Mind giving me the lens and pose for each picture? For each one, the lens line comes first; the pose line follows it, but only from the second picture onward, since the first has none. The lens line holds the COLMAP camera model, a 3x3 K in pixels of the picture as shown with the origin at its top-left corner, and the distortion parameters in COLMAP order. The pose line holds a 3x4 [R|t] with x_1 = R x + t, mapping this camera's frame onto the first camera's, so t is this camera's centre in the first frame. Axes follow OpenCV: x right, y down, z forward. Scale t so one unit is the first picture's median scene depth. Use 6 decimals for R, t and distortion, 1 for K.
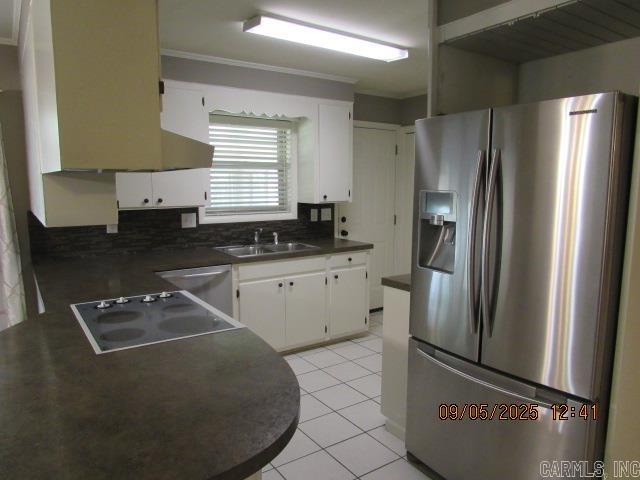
lens RADIAL K [[457.5, 0, 317.1], [0, 457.5, 239.3], [0, 0, 1]] dist [-0.030502, 0.009770]
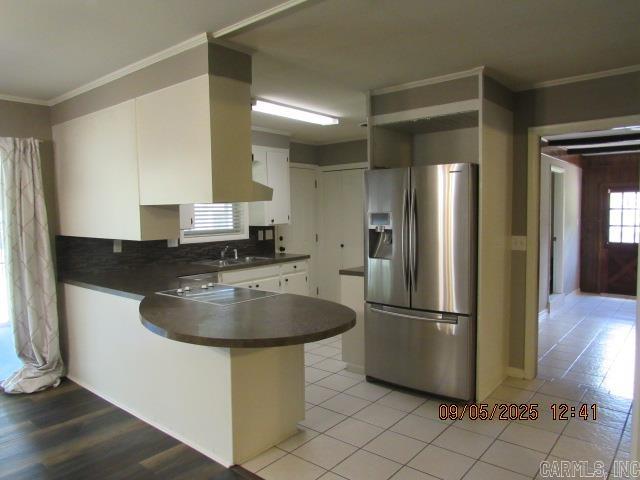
lens RADIAL K [[457.5, 0, 317.1], [0, 457.5, 239.3], [0, 0, 1]] dist [-0.030502, 0.009770]
pose [[0.963068, -0.034374, 0.267053, -0.223999], [0.050542, 0.997266, -0.053903, 0.039891], [-0.264471, 0.065410, 0.962173, -0.309477]]
